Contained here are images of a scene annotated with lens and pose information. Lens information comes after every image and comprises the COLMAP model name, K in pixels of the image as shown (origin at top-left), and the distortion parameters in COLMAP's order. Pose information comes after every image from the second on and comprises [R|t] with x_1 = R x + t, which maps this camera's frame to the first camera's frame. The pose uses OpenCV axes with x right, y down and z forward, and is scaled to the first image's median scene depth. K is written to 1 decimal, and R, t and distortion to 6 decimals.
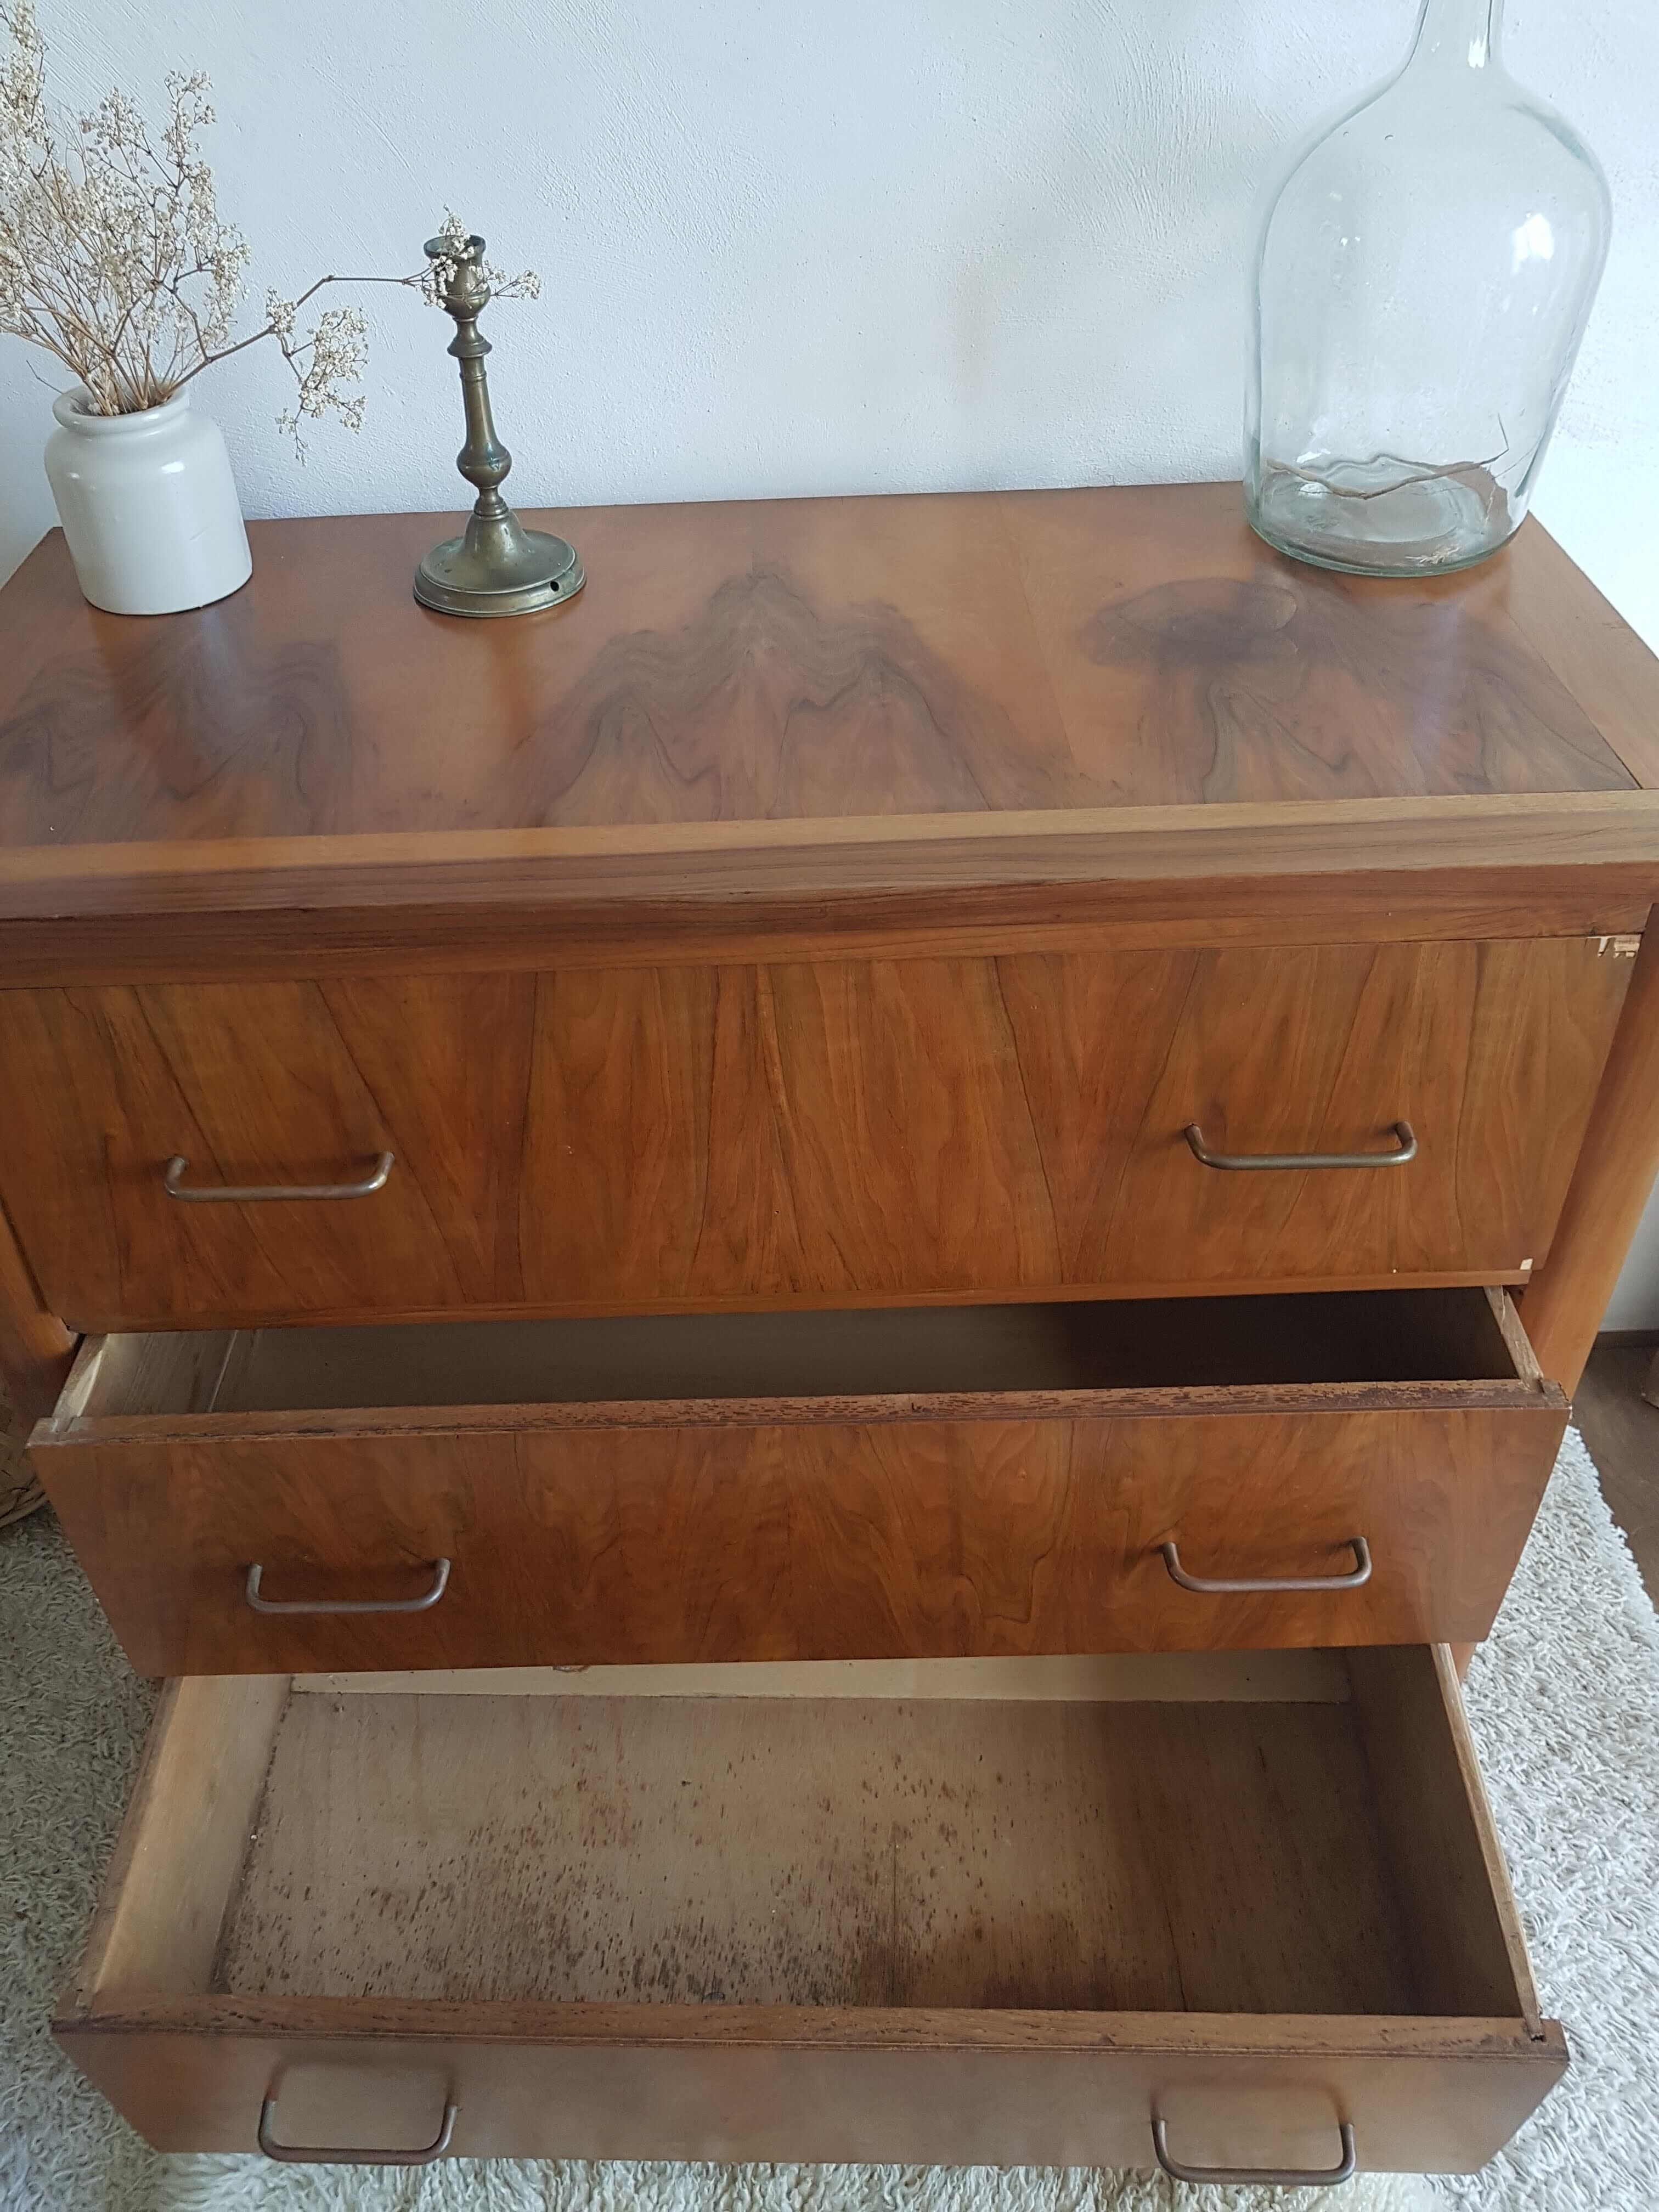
lens RADIAL K [[1759.2, 0, 809.4], [0, 1759.2, 1078.6], [0, 0, 1]] dist [-0.015605, 0.004740]
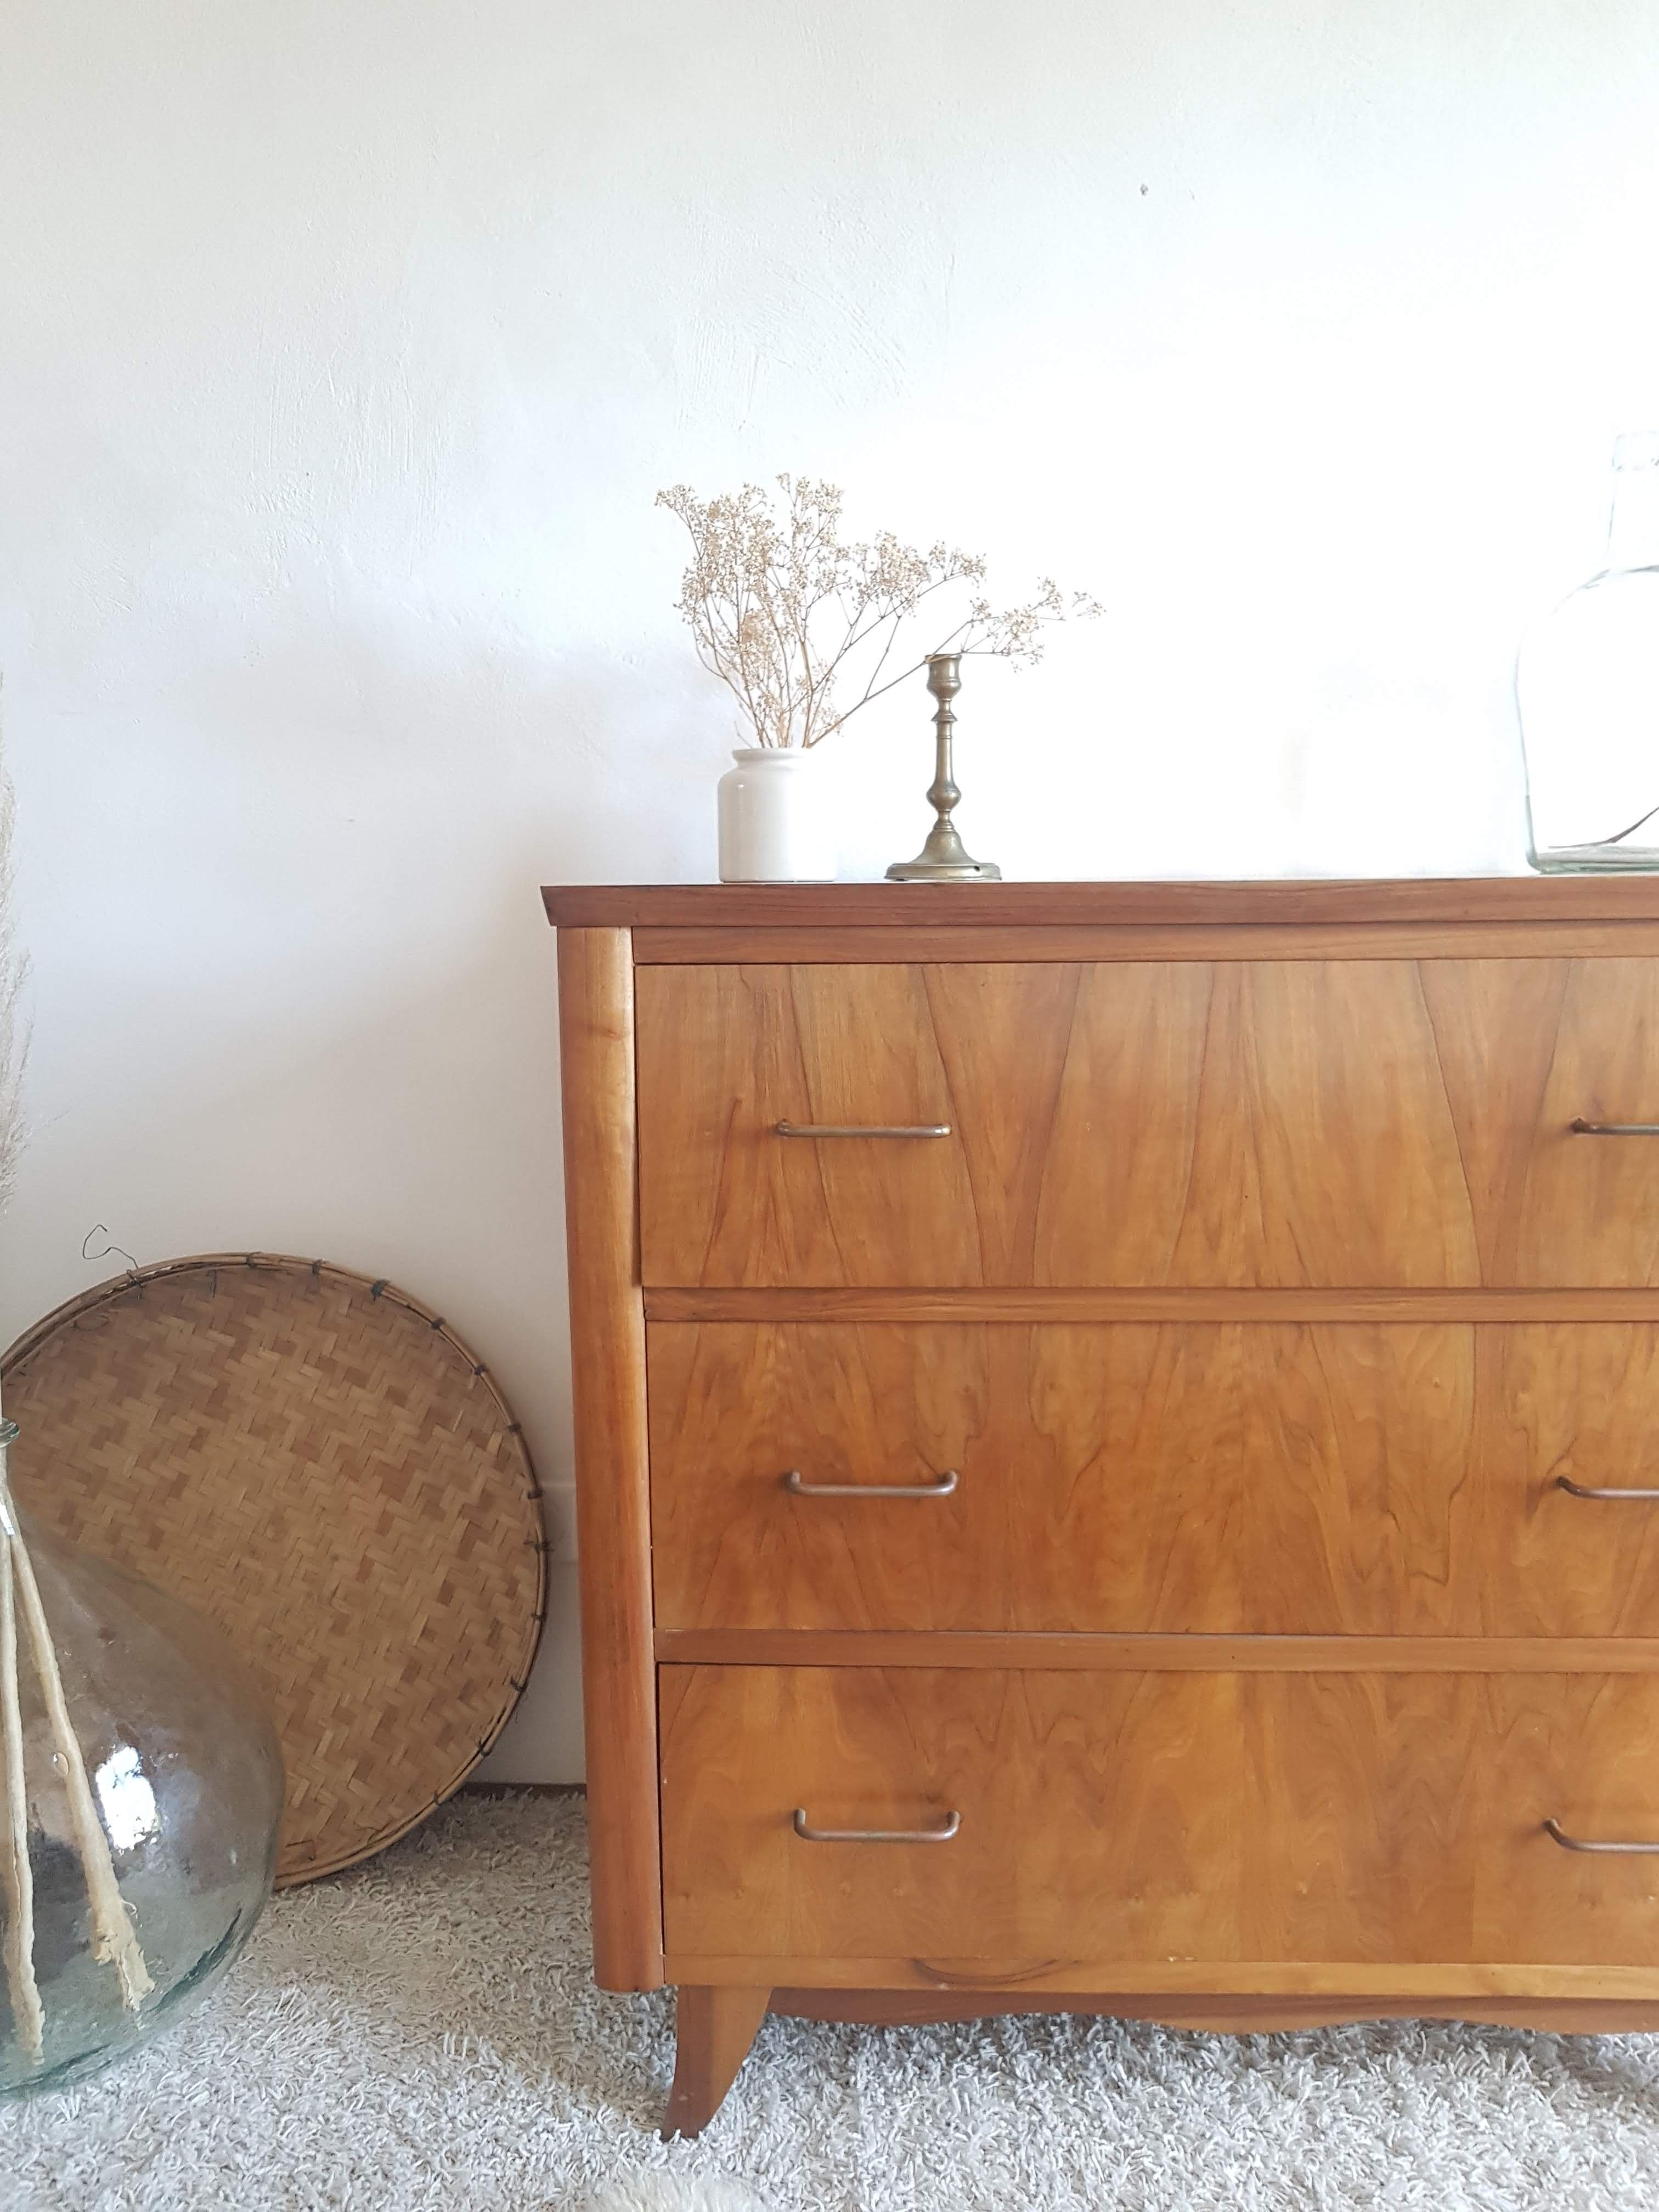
lens RADIAL K [[1759.2, 0, 840.5], [0, 1759.2, 1069.3], [0, 0, 1]] dist [-0.015605, 0.004740]
pose [[0.997590, 0.024904, -0.064769, -0.236080], [-0.056476, 0.833722, -0.549289, 0.726881], [0.040320, 0.551623, 0.833119, -0.105244]]
